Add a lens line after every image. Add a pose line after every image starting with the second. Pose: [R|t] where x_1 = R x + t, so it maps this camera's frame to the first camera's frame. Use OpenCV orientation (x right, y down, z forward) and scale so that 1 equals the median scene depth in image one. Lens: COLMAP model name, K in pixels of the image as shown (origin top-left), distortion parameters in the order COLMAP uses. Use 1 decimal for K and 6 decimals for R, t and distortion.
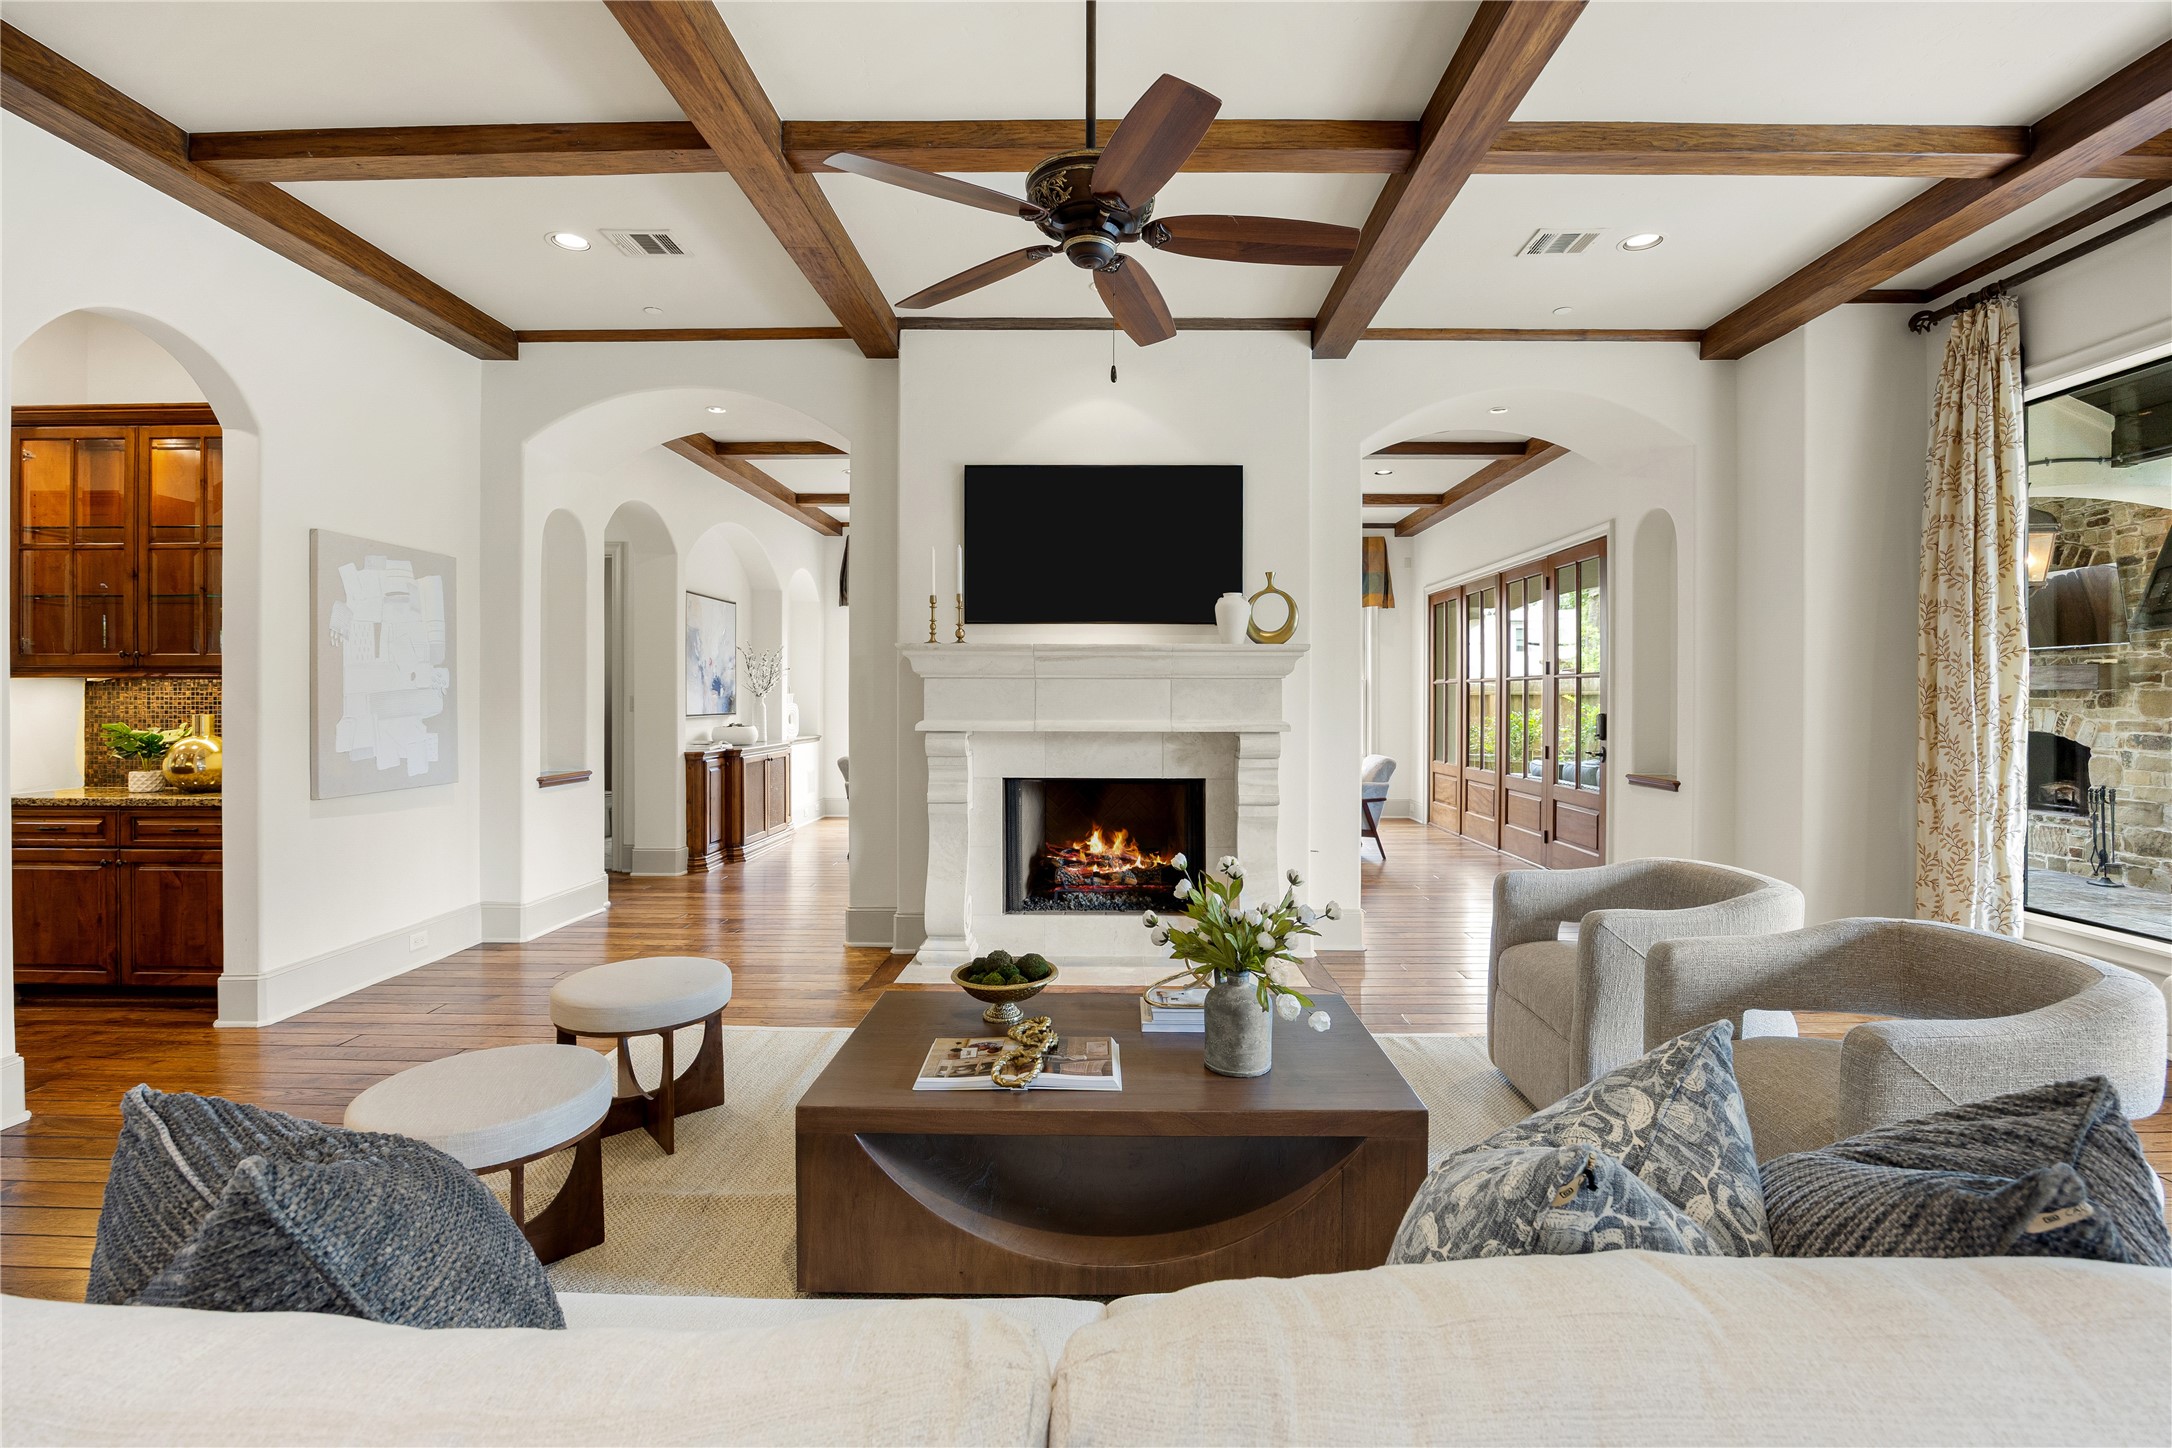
lens RADIAL K [[954.3, 0, 1099.9], [0, 954.3, 698.9], [0, 0, 1]] dist [-0.019613, 0.000749]
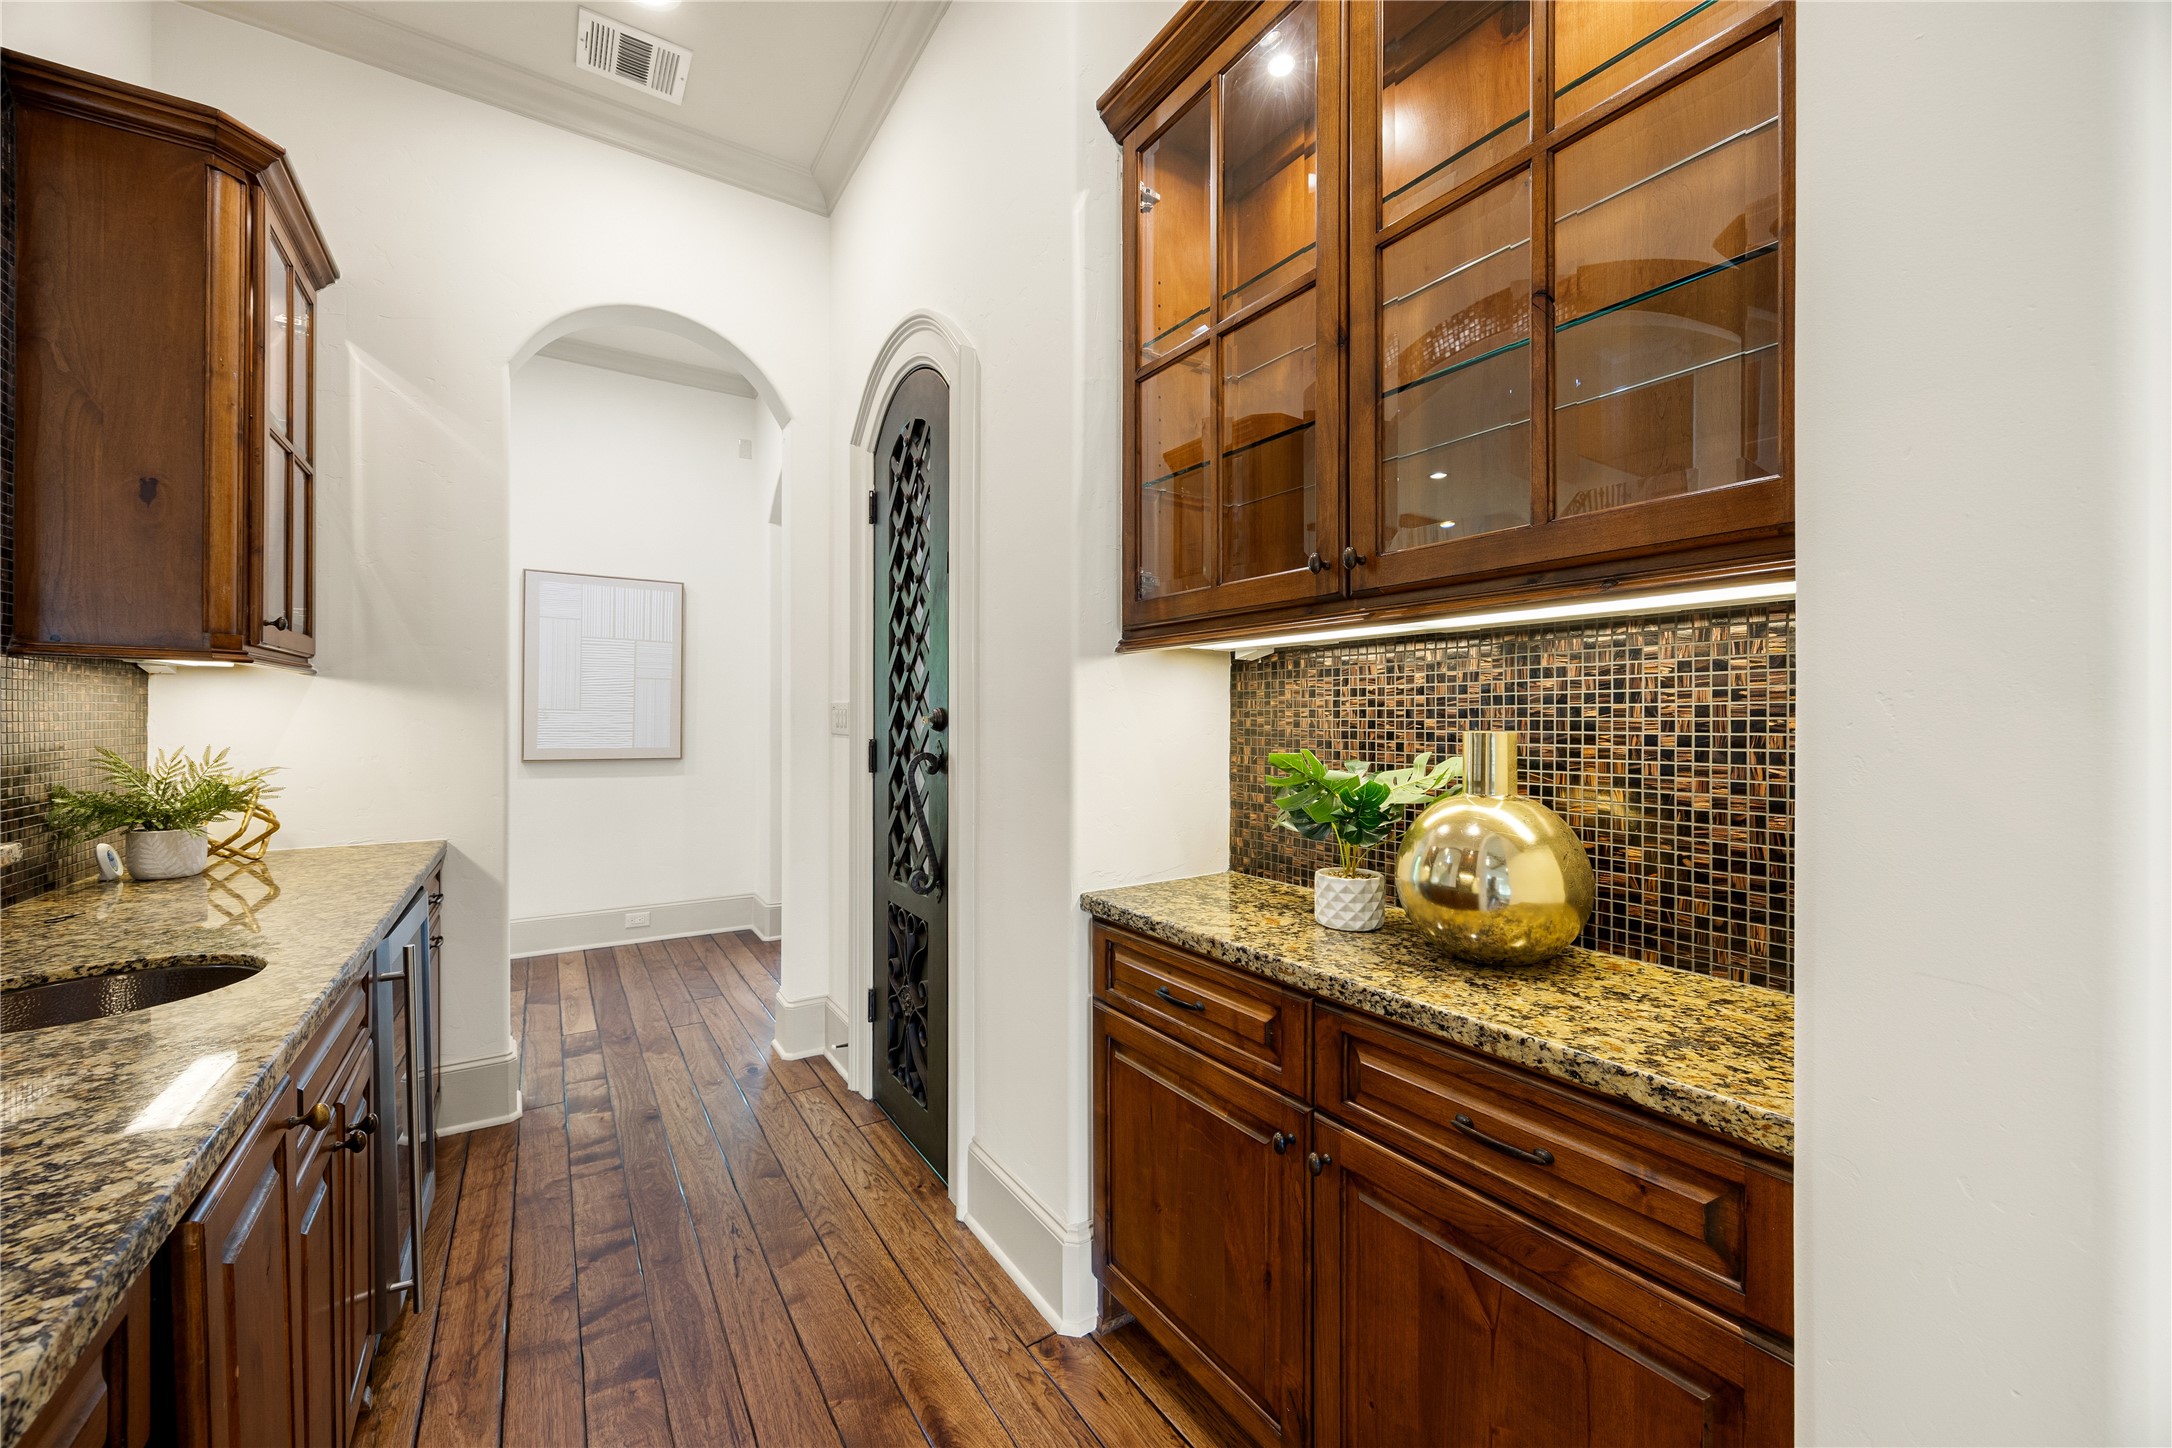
lens RADIAL K [[830.2, 0, 1086.0], [0, 830.2, 724.0], [0, 0, 1]] dist [-0.001138, -0.000052]
pose [[0.560873, 0.003151, -0.827896, -0.814727], [-0.001064, 0.999995, 0.003086, 0.013704], [0.827901, -0.000850, 0.560873, 0.732100]]
